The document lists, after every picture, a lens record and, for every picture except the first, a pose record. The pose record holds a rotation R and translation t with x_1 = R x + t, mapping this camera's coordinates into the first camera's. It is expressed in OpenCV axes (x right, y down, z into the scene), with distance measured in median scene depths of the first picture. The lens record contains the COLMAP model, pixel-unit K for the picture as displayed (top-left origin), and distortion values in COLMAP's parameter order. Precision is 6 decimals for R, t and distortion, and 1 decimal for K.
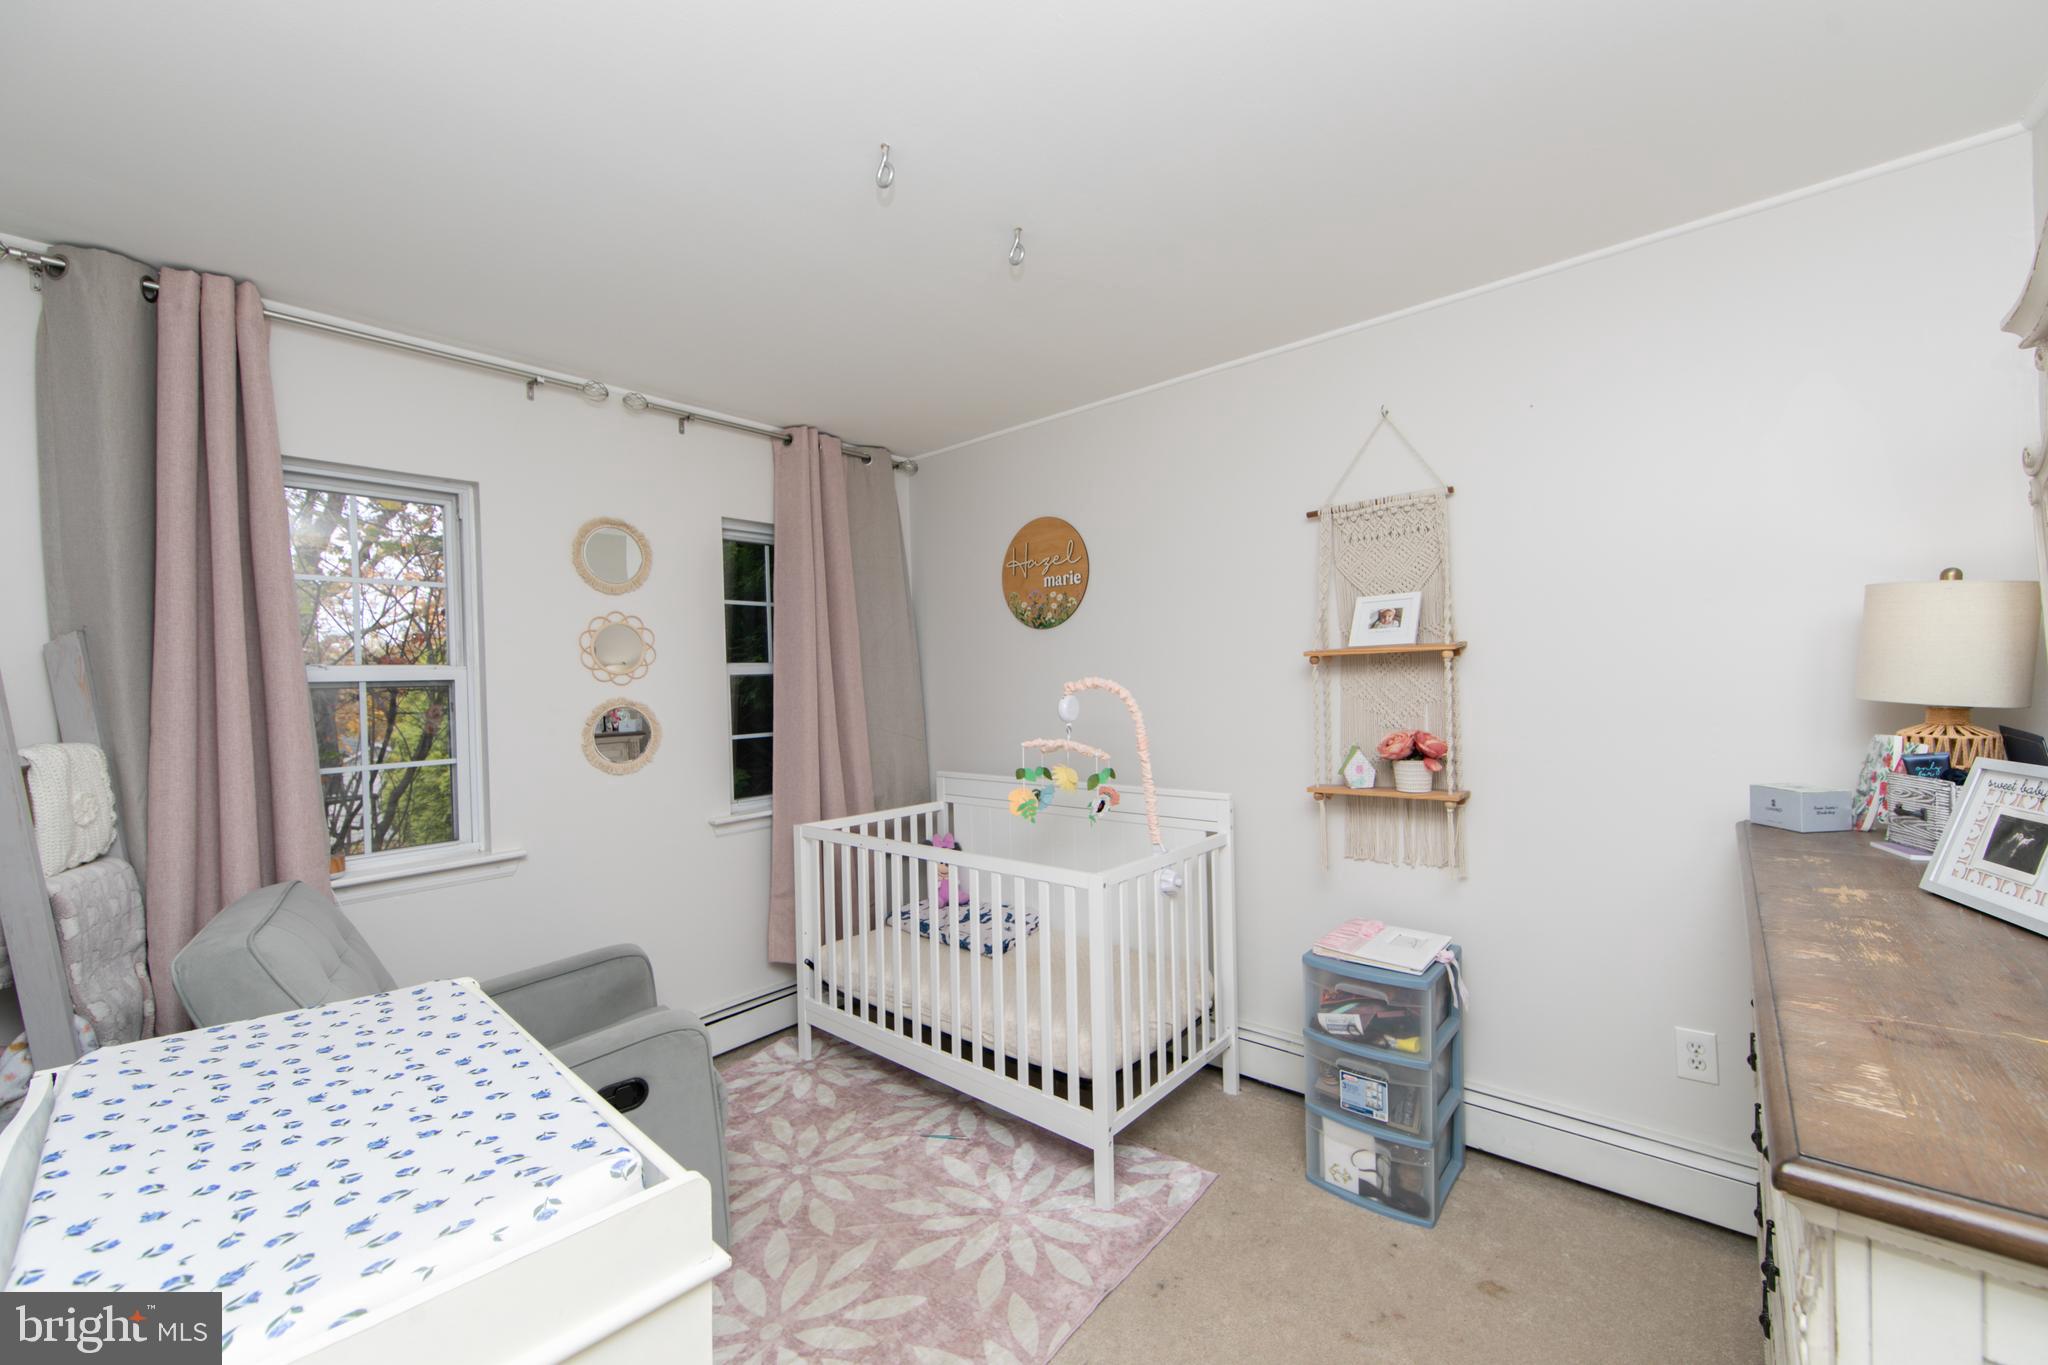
lens RADIAL K [[775.8, 0, 1022.7], [0, 775.8, 711.2], [0, 0, 1]] dist [-0.001001, -0.000023]
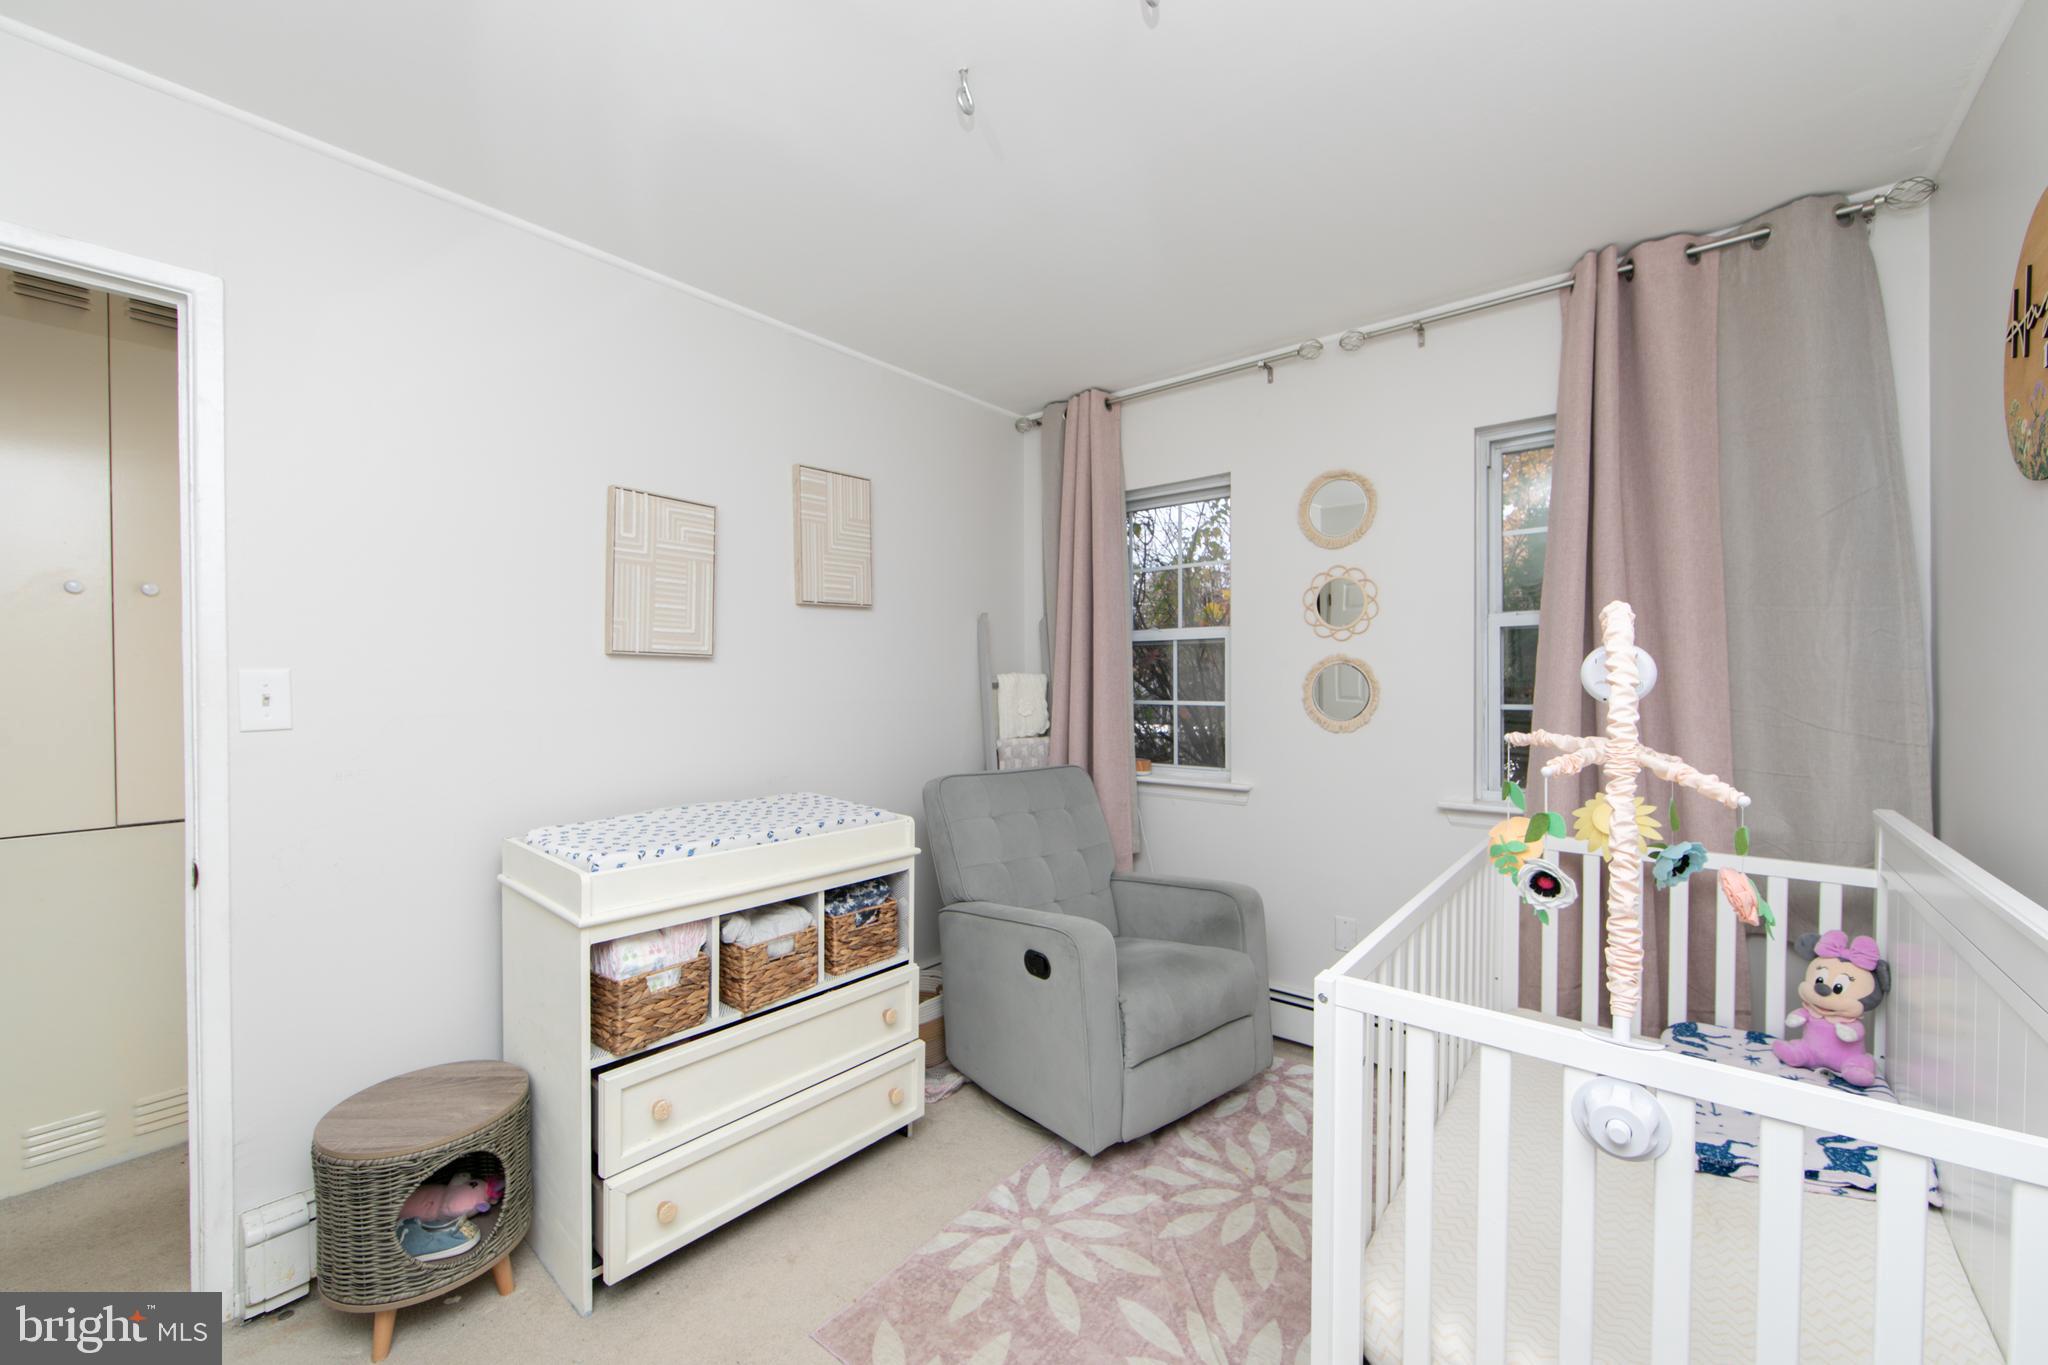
lens RADIAL K [[810.0, 0, 1027.9], [0, 810.0, 684.1], [0, 0, 1]] dist [-0.005634, 0.000132]
pose [[0.048669, 0.064009, -0.996762, 0.496346], [-0.009525, 0.997929, 0.063619, -0.041556], [0.998770, 0.006398, 0.049178, 0.572845]]
